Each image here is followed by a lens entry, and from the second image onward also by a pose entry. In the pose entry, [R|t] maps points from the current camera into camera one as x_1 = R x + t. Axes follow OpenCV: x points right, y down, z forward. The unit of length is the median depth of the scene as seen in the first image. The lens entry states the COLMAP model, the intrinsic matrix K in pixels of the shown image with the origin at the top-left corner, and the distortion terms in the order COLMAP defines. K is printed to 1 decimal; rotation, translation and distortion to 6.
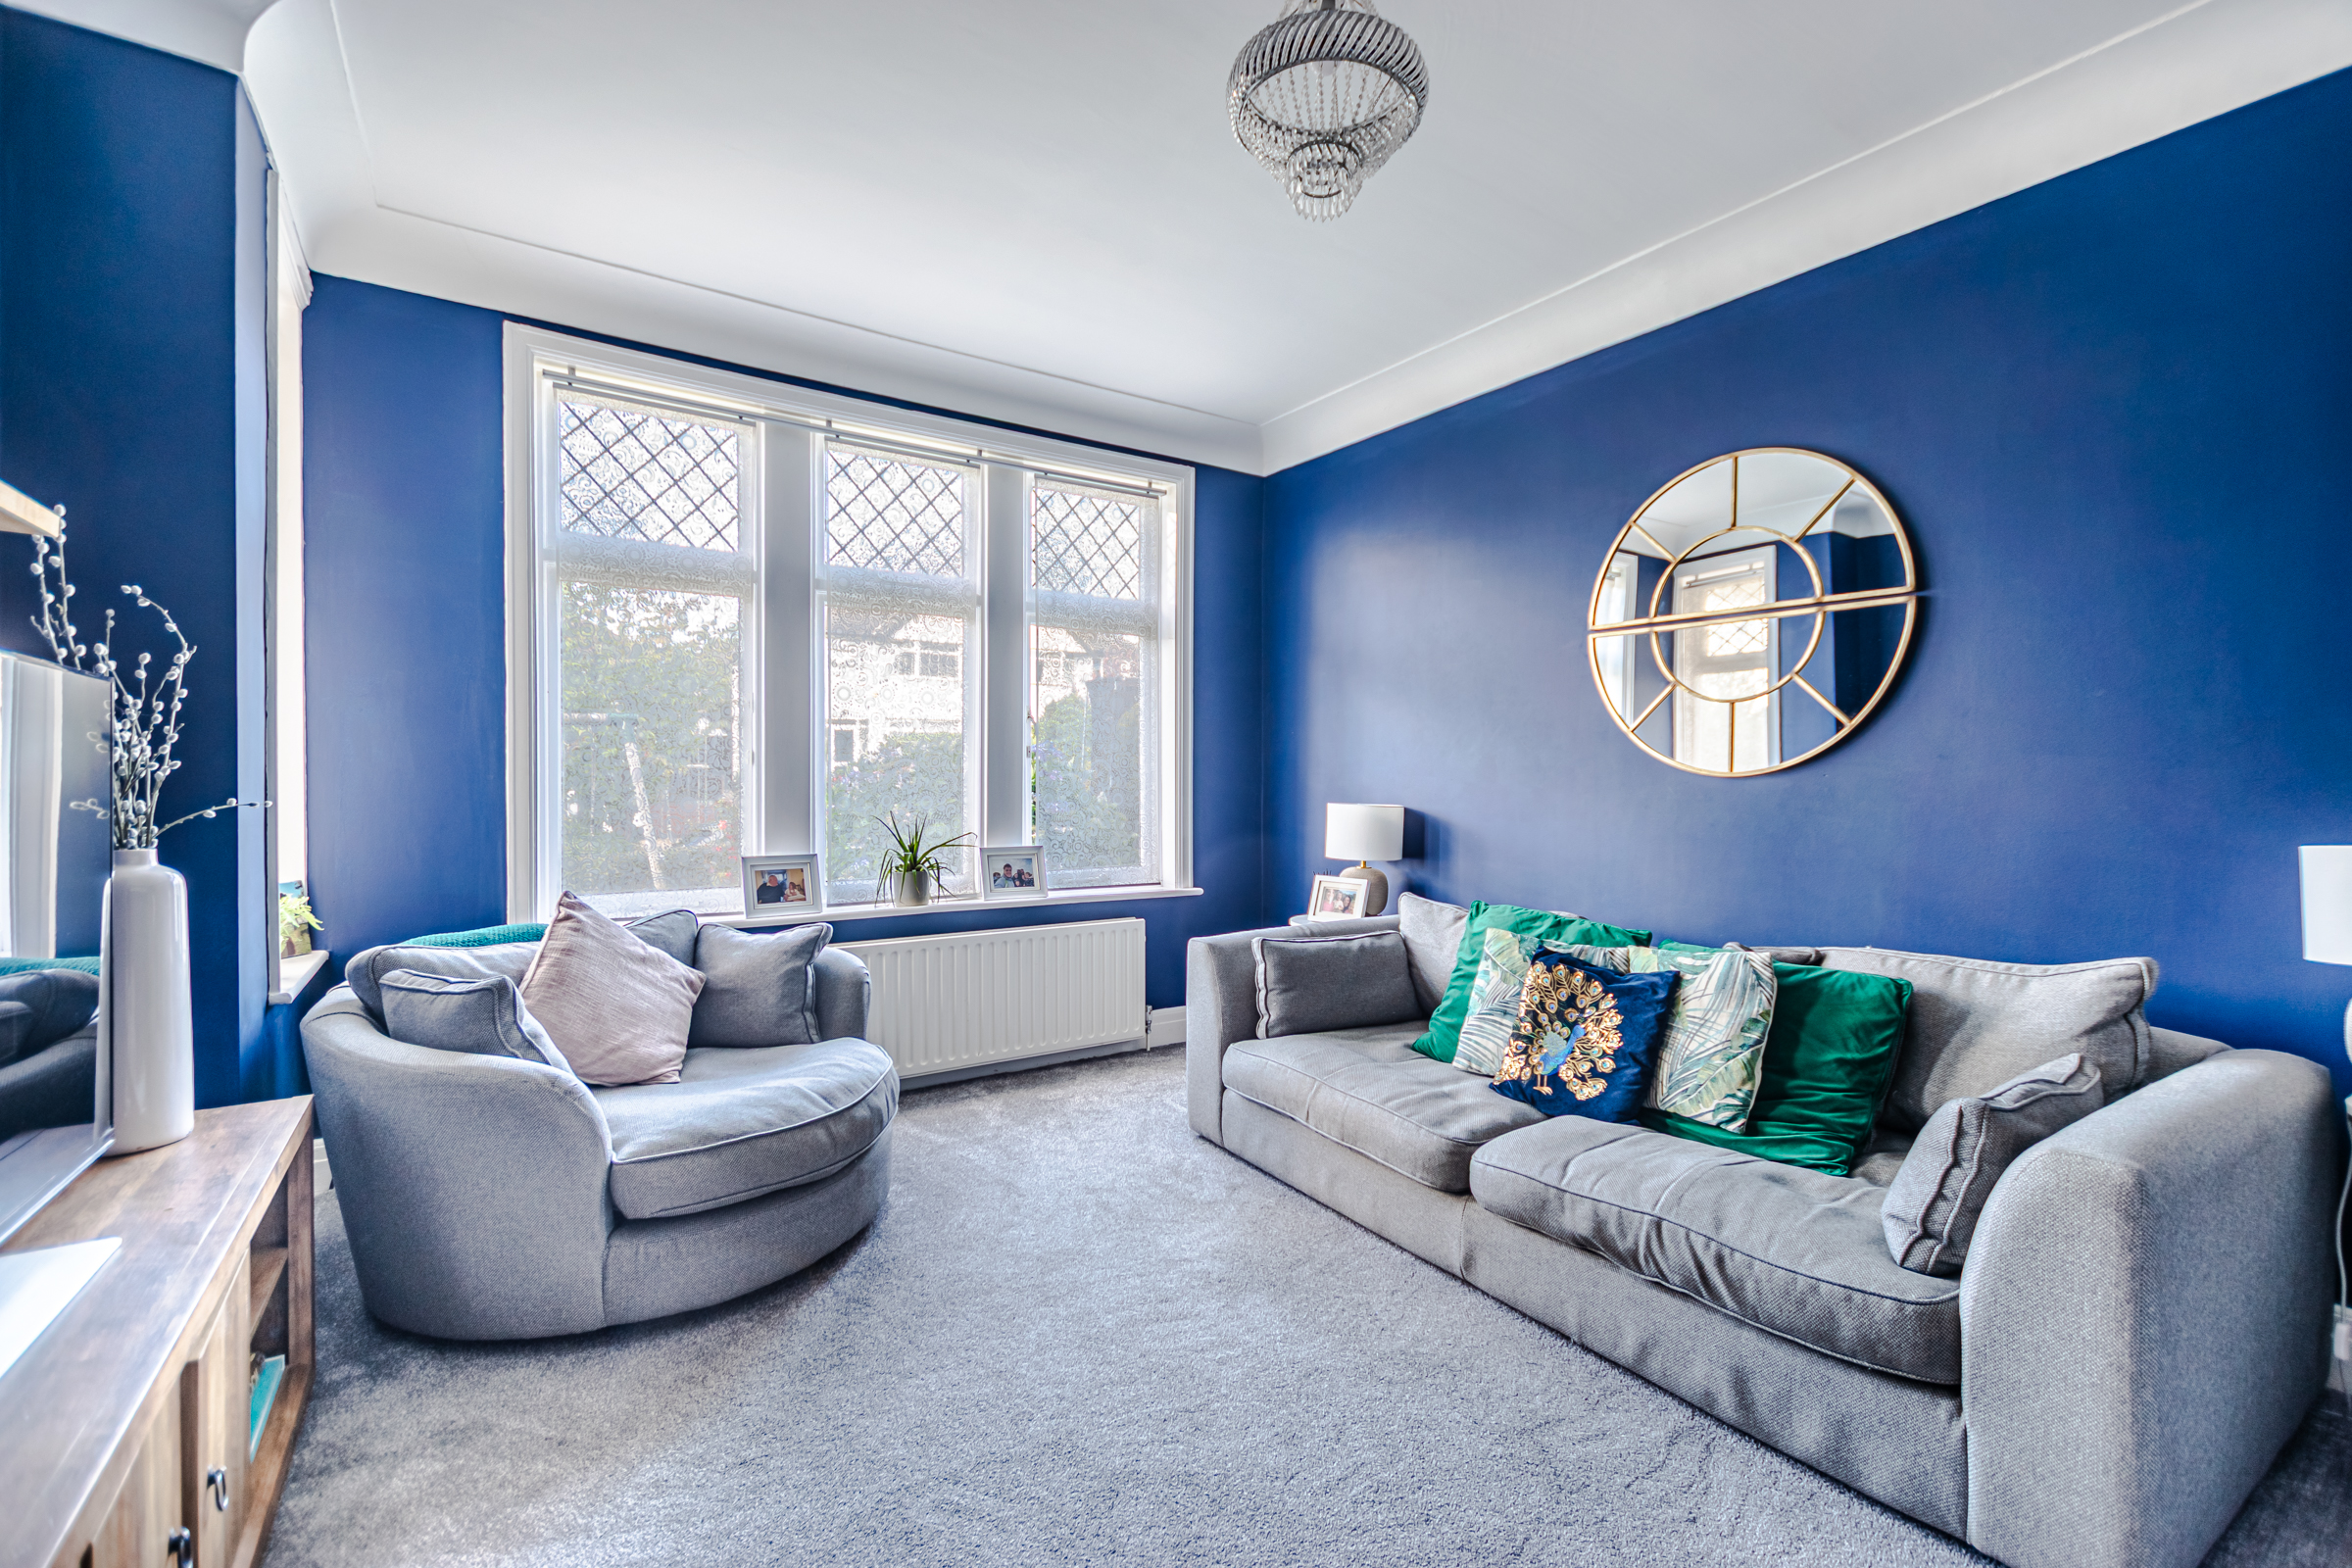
lens RADIAL K [[1011.7, 0, 1172.8], [0, 1011.7, 787.6], [0, 0, 1]] dist [0.004850, -0.000190]
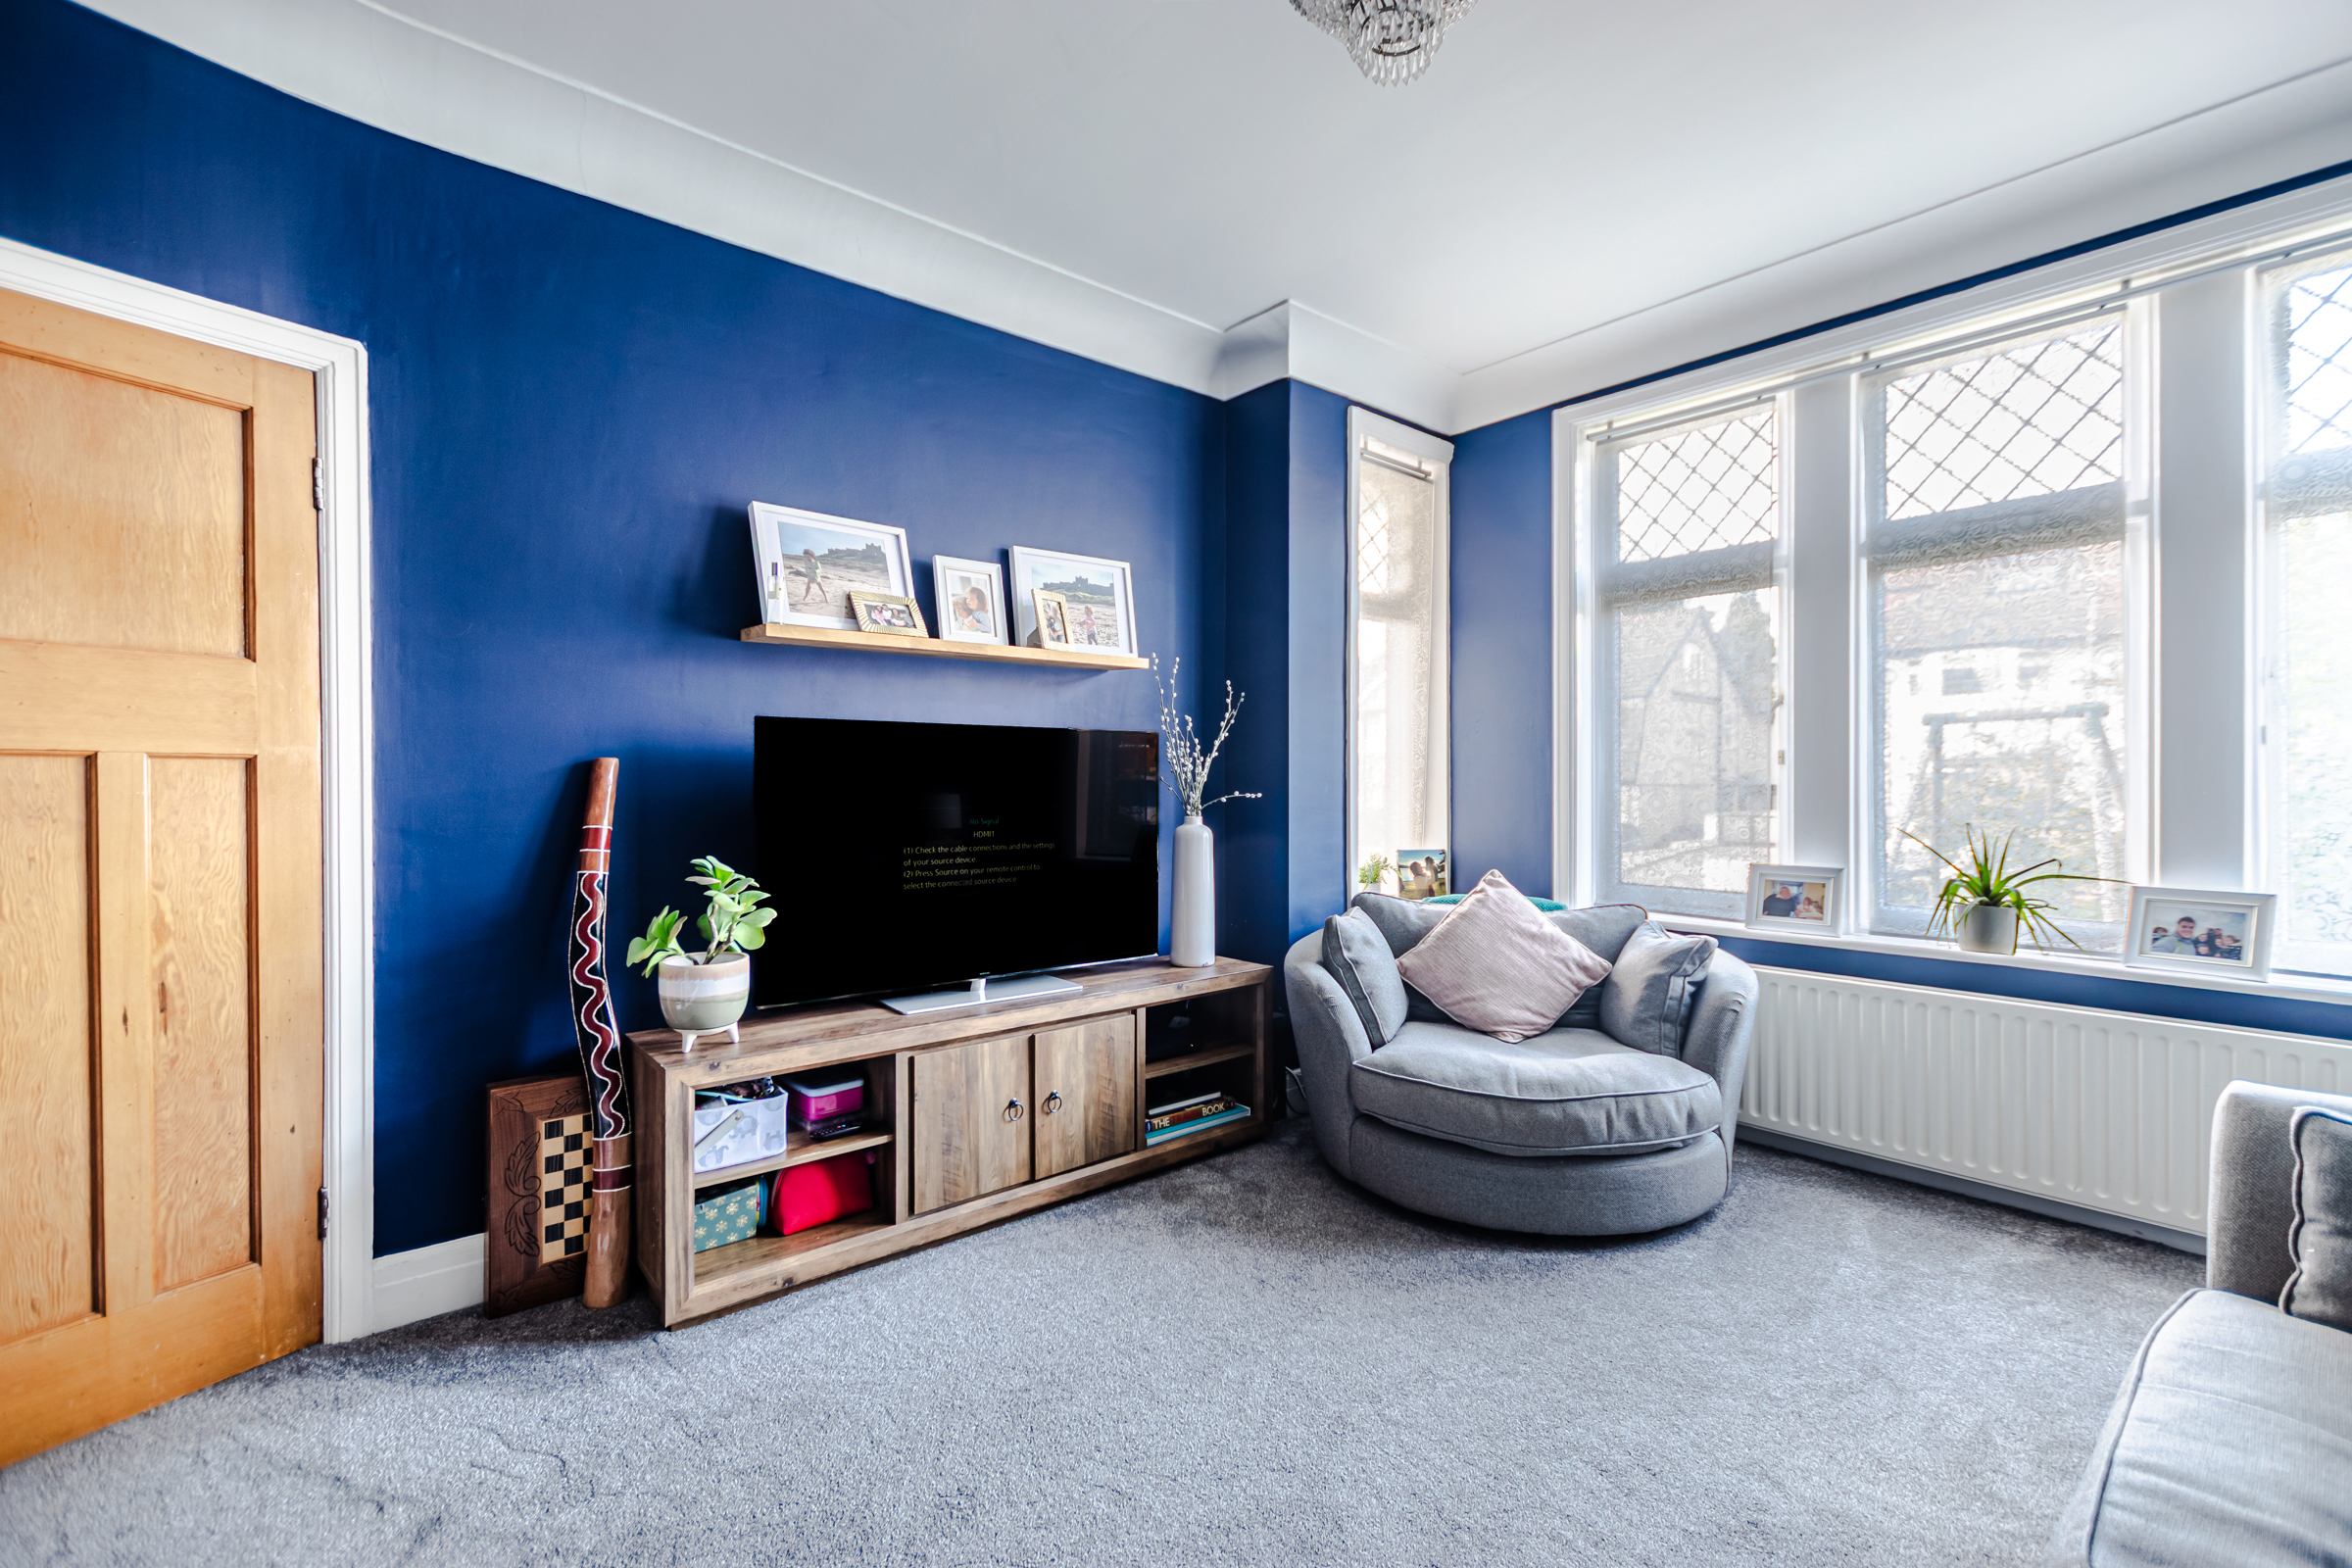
lens RADIAL K [[1011.7, 0, 1173.6], [0, 1011.7, 779.2], [0, 0, 1]] dist [0.004850, -0.000190]
pose [[0.107742, -0.000770, -0.994179, 0.485518], [-0.007164, 0.999973, -0.001551, -0.004708], [0.994153, 0.007289, 0.107734, 0.382153]]
